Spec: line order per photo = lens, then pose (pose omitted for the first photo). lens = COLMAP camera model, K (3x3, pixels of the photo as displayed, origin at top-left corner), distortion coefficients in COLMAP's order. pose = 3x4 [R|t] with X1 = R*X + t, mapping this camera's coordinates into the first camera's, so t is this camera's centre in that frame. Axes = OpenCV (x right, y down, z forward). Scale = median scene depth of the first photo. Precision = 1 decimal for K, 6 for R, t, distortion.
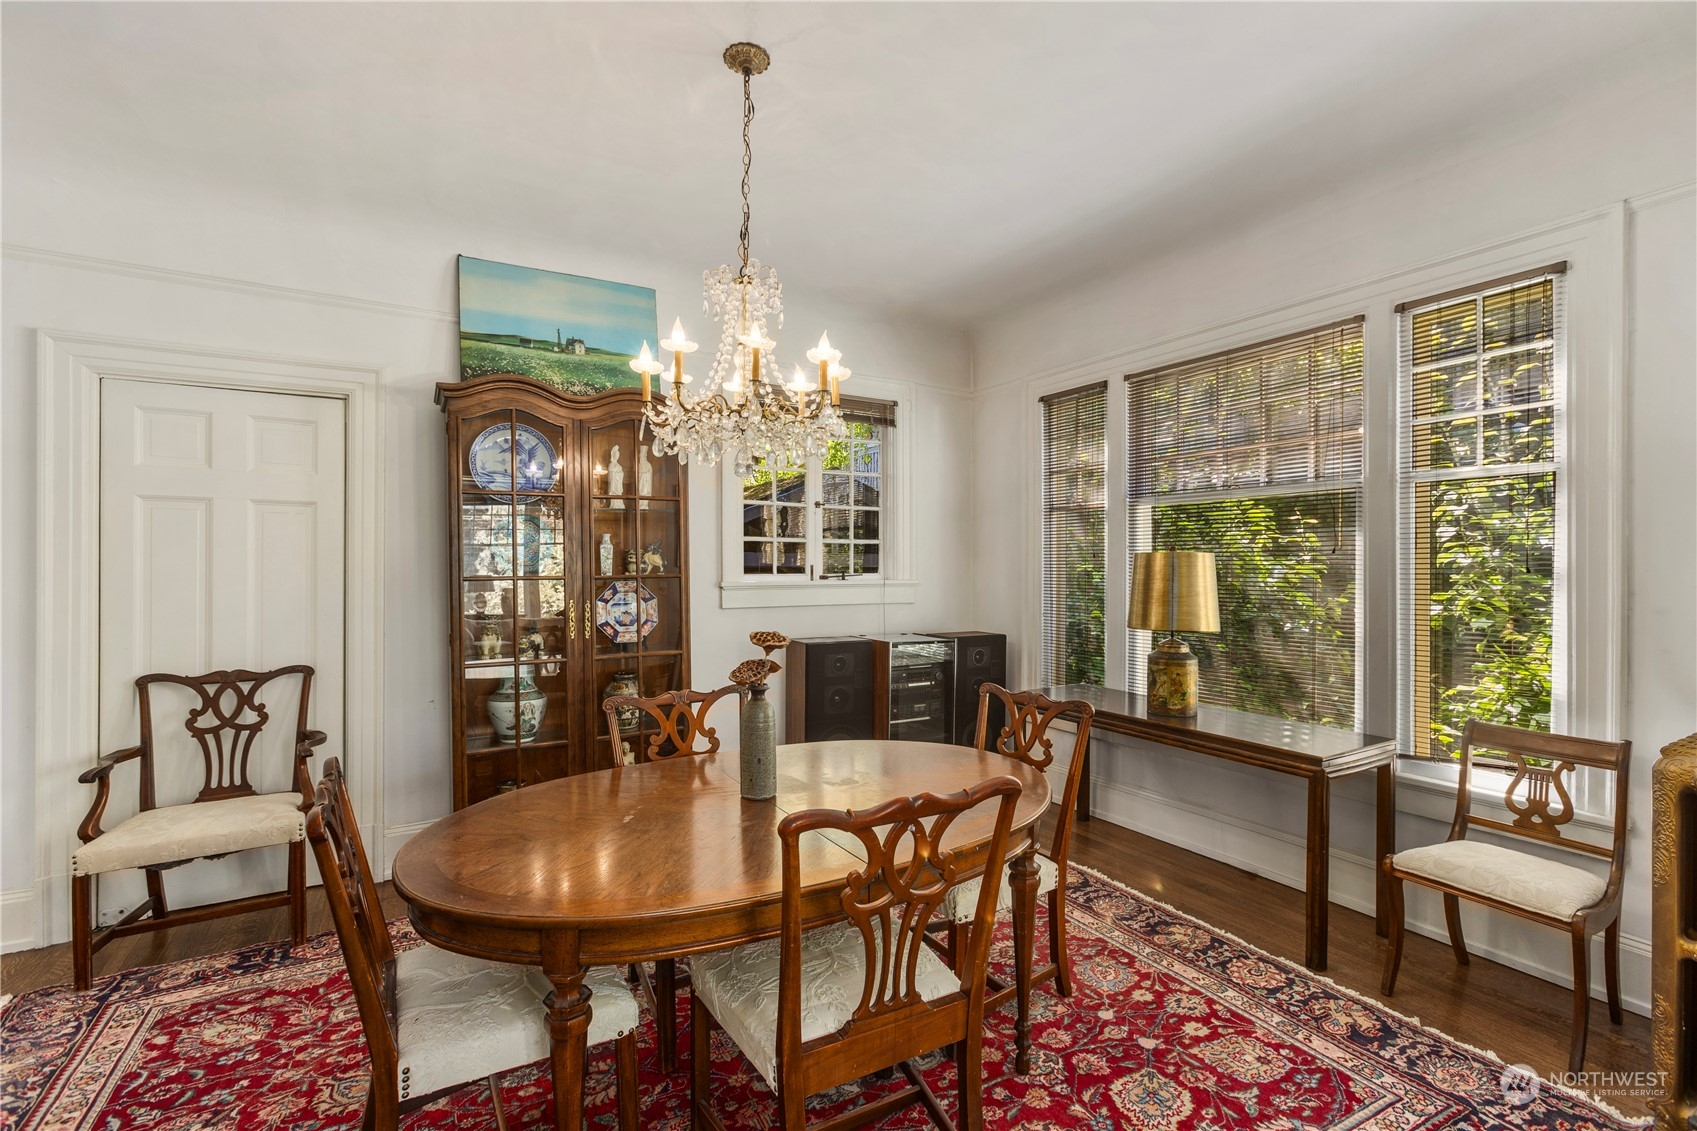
lens RADIAL K [[756.0, 0, 847.8], [0, 756.0, 559.6], [0, 0, 1]] dist [-0.034959, 0.023169]
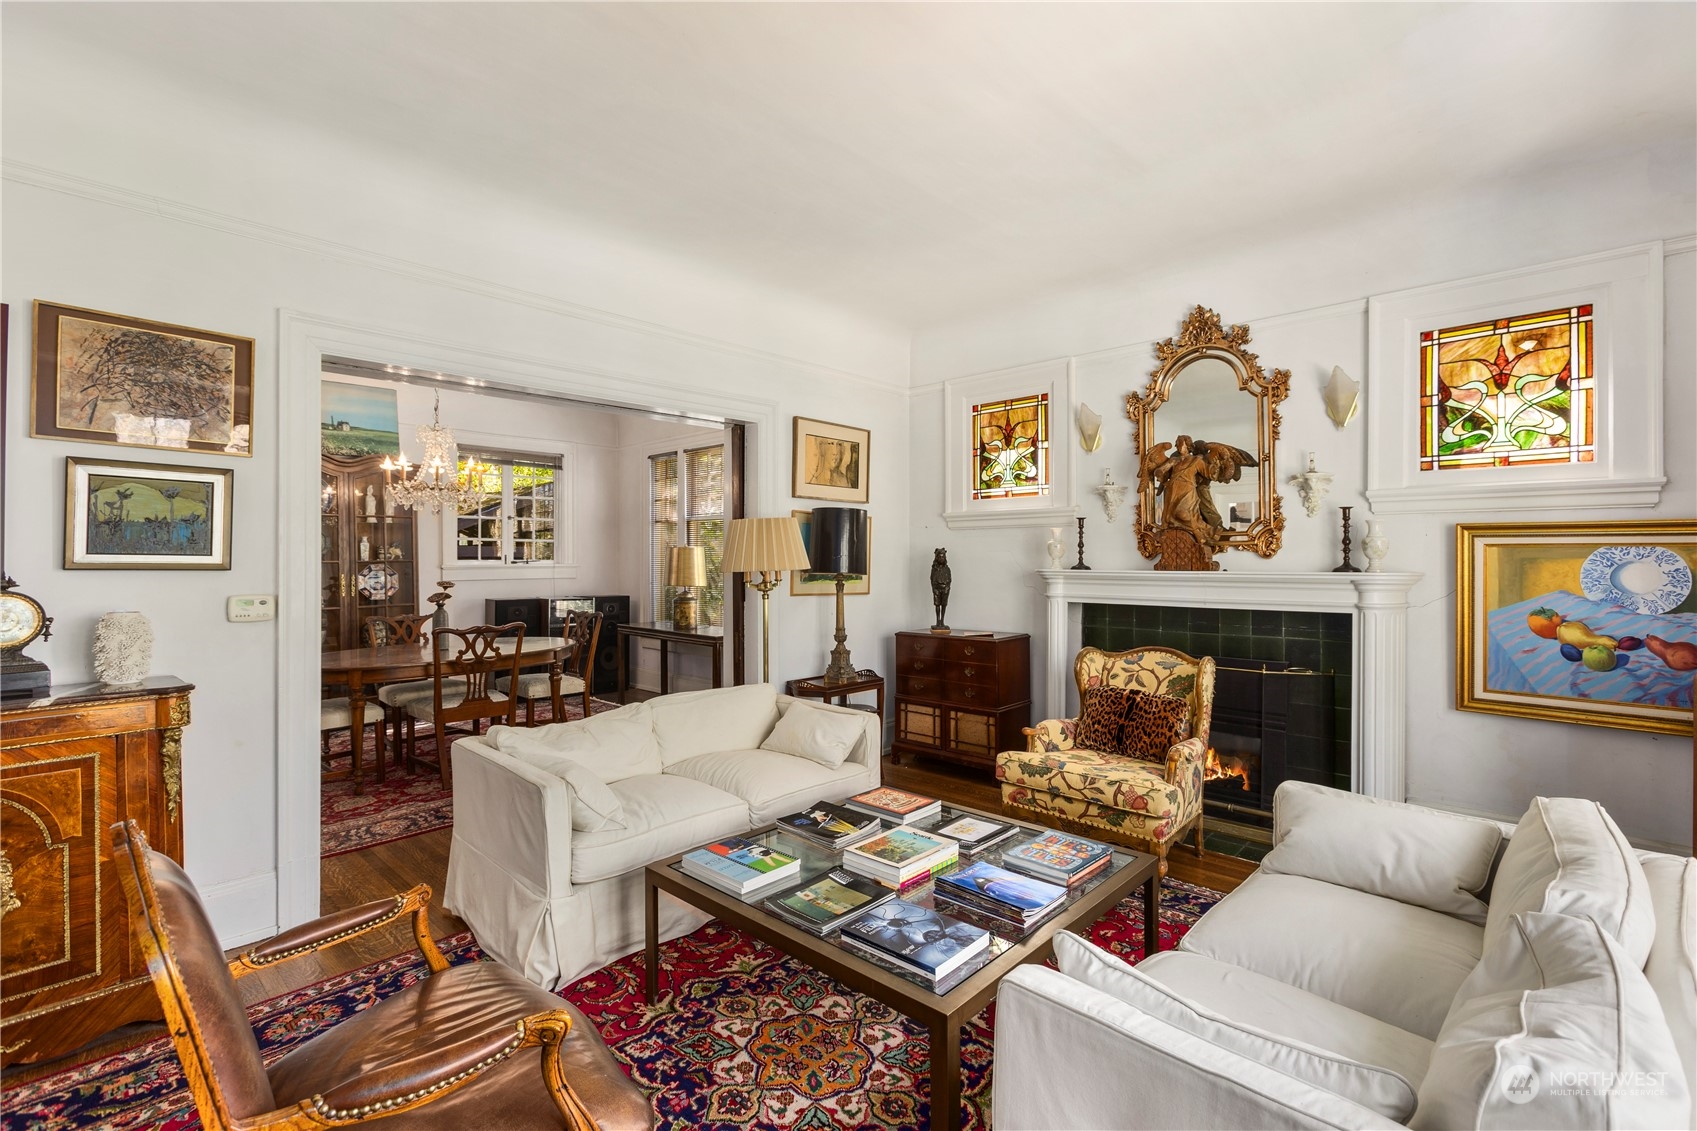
lens RADIAL K [[756.0, 0, 847.8], [0, 756.0, 559.6], [0, 0, 1]] dist [-0.034959, 0.023169]
pose [[0.962087, -0.003767, 0.272717, 0.267419], [0.001816, 0.999971, 0.007405, 0.007853], [-0.272737, -0.006629, 0.962066, -0.918155]]
